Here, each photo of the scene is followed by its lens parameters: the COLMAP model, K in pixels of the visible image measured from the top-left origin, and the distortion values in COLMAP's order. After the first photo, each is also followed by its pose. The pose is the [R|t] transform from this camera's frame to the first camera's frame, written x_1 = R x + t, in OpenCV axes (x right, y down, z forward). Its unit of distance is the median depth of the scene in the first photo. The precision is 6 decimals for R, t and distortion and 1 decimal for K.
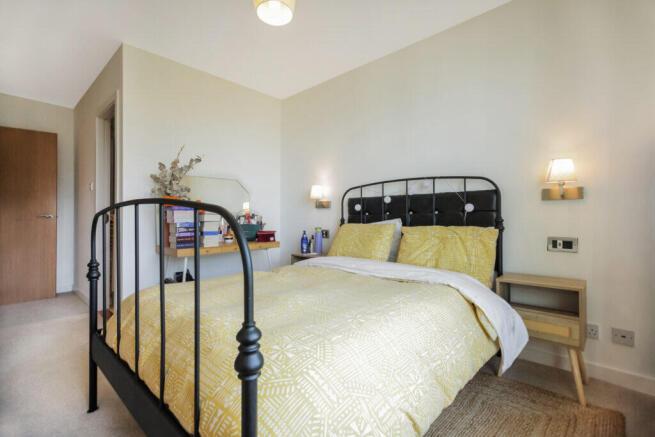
lens RADIAL K [[306.1, 0, 327.8], [0, 306.1, 214.4], [0, 0, 1]] dist [0.009775, 0.002067]
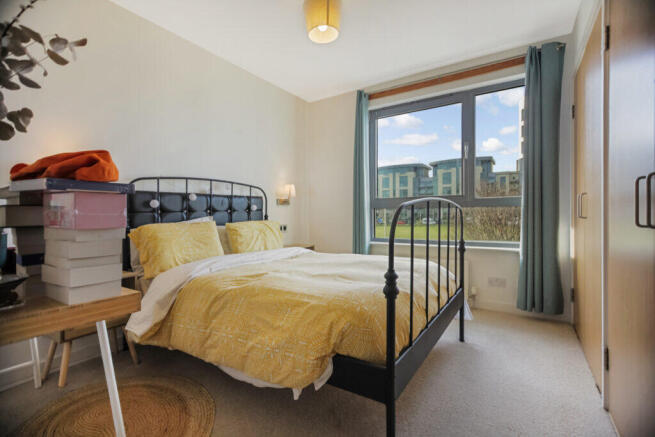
lens RADIAL K [[306.1, 0, 328.0], [0, 306.1, 217.0], [0, 0, 1]] dist [0.009775, 0.002067]
pose [[-0.157503, -0.004693, 0.987507, -0.838083], [0.009413, 0.999936, 0.006253, 0.013184], [-0.987474, 0.010281, -0.157449, 0.736155]]
